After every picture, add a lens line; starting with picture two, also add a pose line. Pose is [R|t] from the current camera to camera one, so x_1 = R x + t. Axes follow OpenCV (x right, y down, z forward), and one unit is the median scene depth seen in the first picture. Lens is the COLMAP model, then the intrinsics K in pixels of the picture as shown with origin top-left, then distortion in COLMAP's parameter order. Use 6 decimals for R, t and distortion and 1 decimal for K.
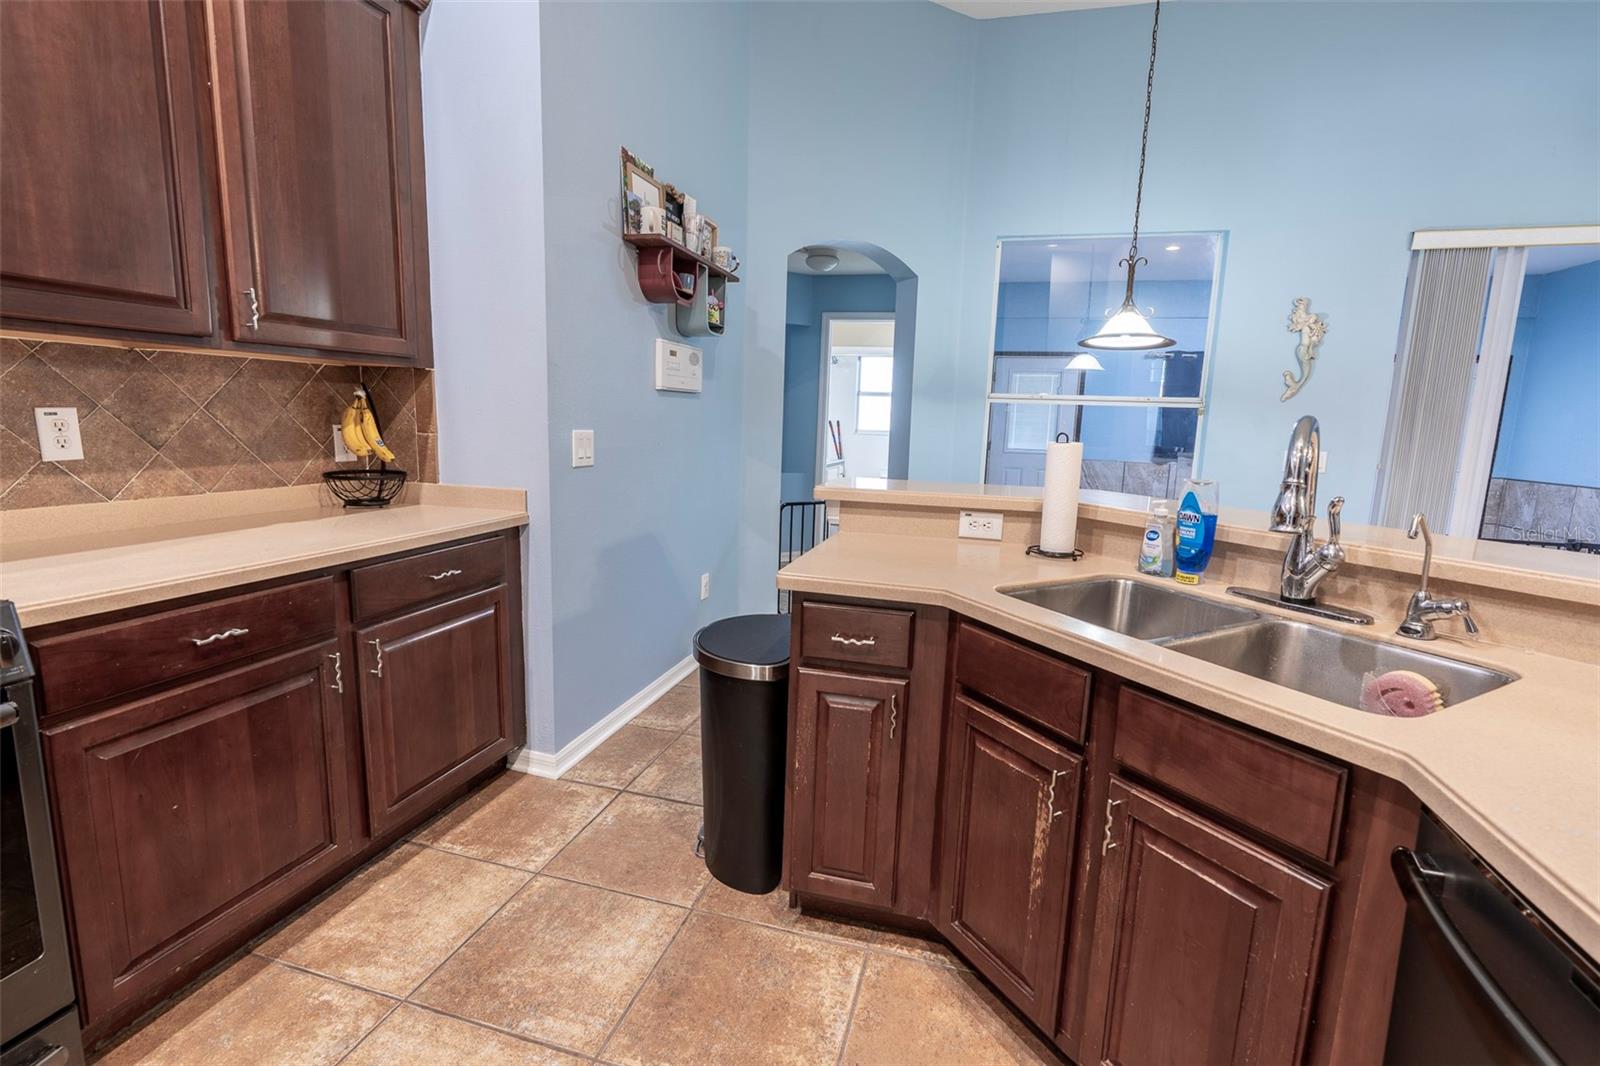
lens RADIAL K [[723.0, 0, 803.5], [0, 723.0, 530.7], [0, 0, 1]] dist [-0.002210, 0.000596]
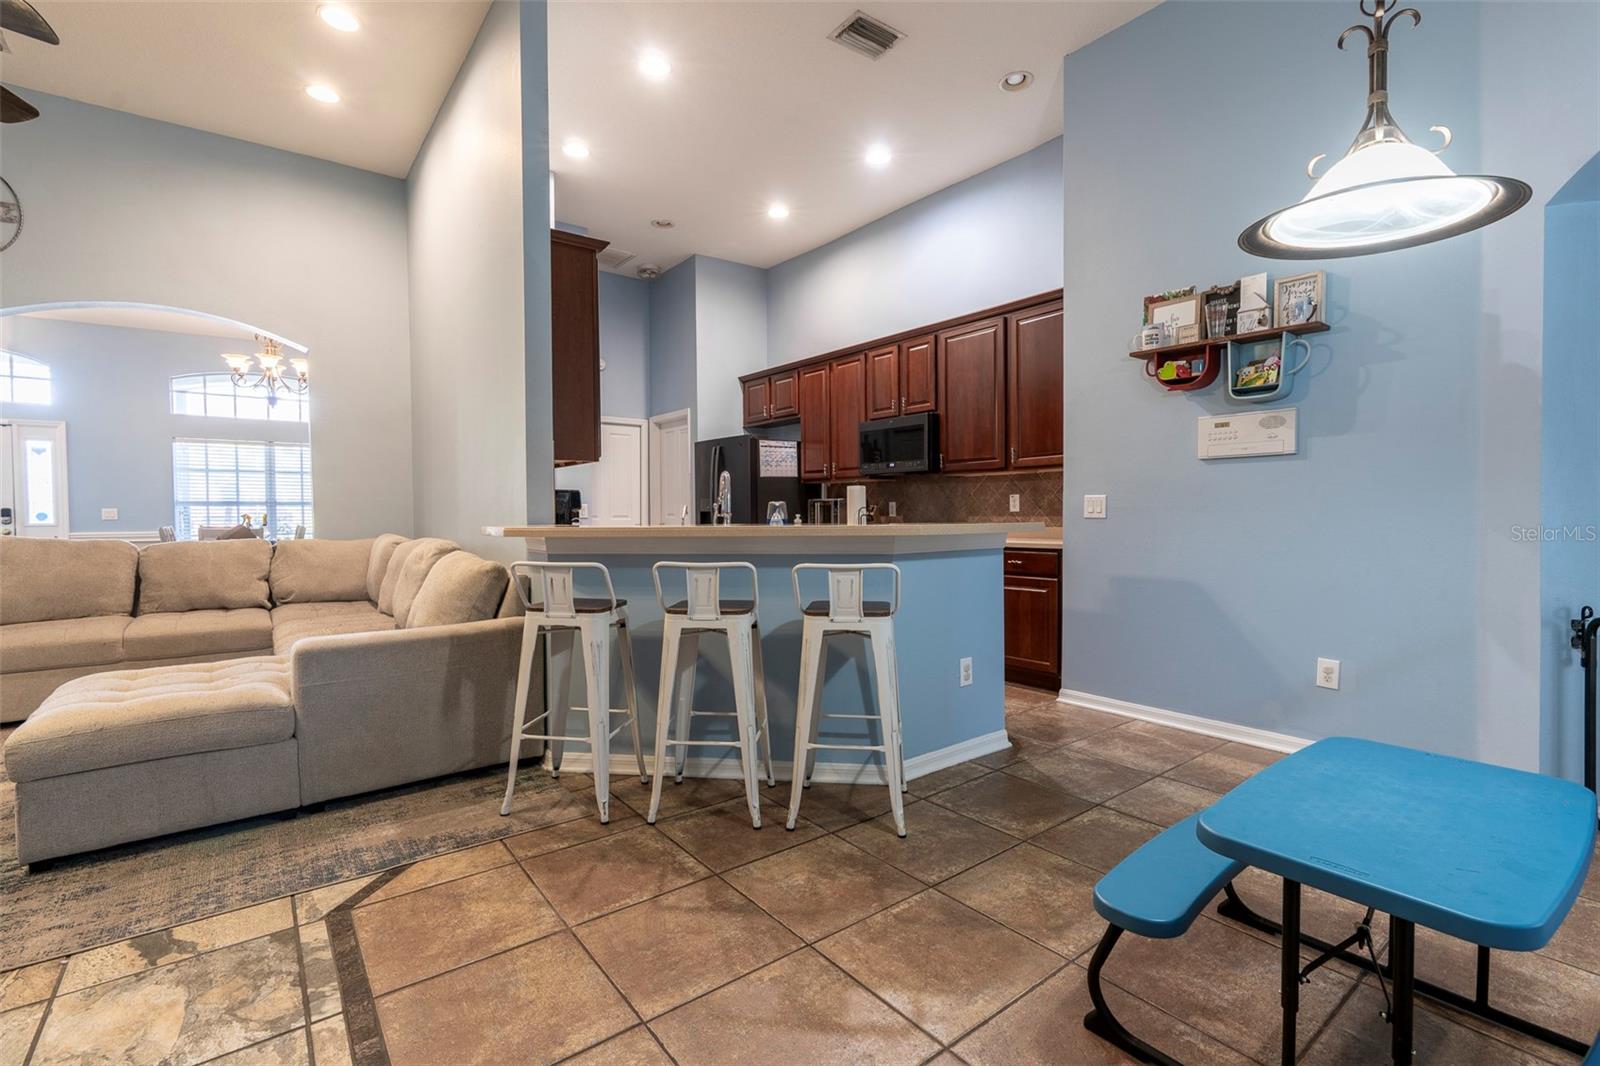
lens RADIAL K [[721.7, 0, 802.7], [0, 721.7, 533.7], [0, 0, 1]] dist [-0.002793, 0.000055]
pose [[-0.593547, -0.006410, -0.804774, 1.855596], [-0.140916, 0.985348, 0.096081, -0.161828], [0.792367, 0.170434, -0.585753, 1.972075]]
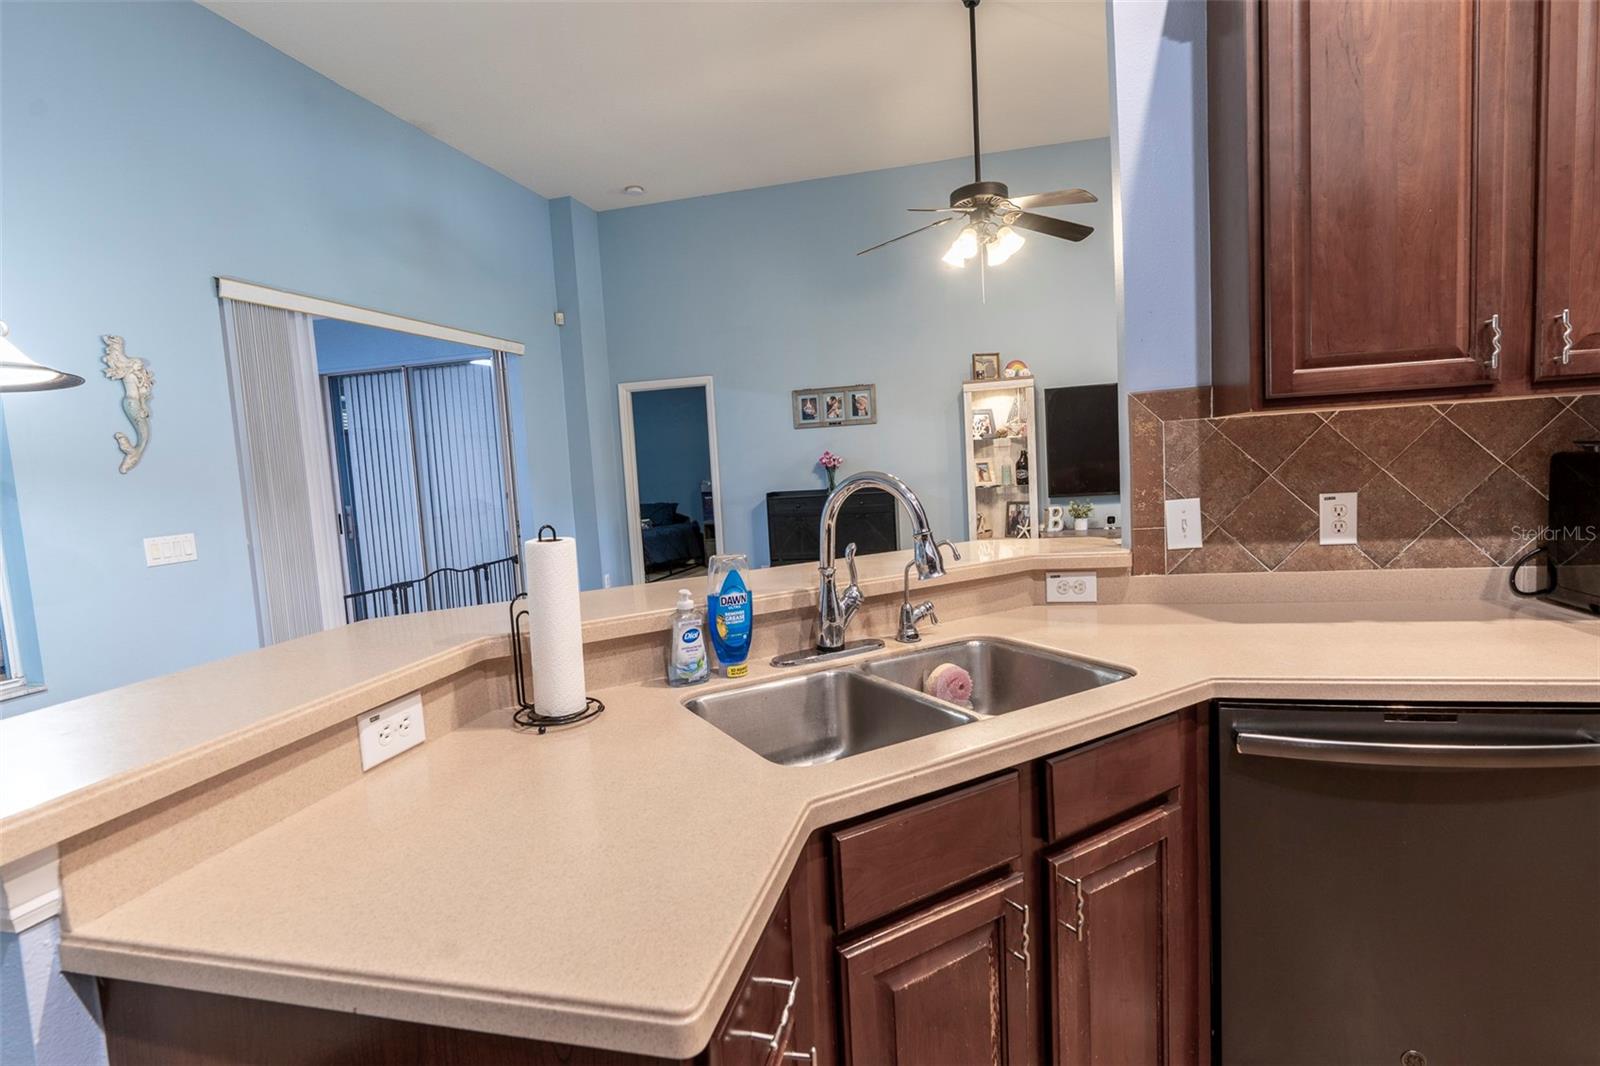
lens RADIAL K [[778.9, 0, 793.4], [0, 778.9, 529.4], [0, 0, 1]] dist [-0.001610, 0.000136]
pose [[-0.029941, -0.115556, 0.992850, -0.329838], [0.211850, 0.969995, 0.119285, -0.173328], [-0.976843, 0.213906, -0.004562, 0.827328]]
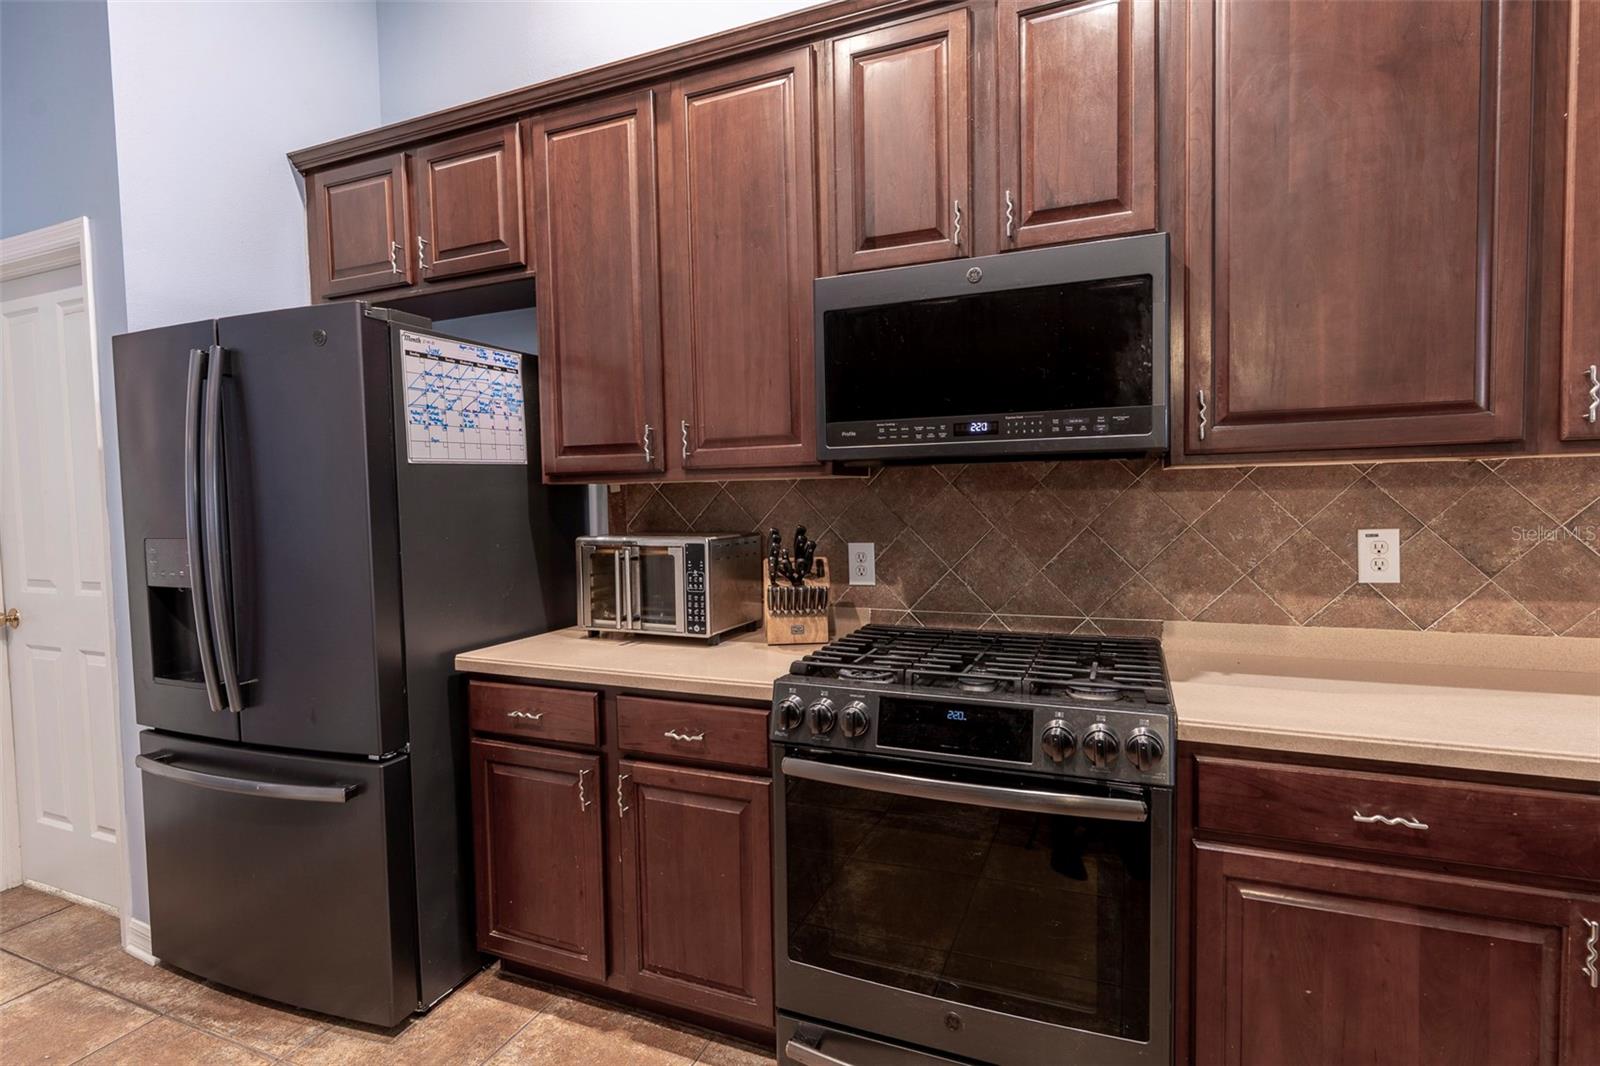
lens RADIAL K [[770.9, 0, 800.0], [0, 770.9, 533.0], [0, 0, 1]] dist [-0.002407, -0.000187]
pose [[-0.121345, 0.014469, -0.992505, 0.087264], [-0.140747, 0.989540, 0.031633, -0.081729], [0.982581, 0.143530, -0.118039, 0.328618]]
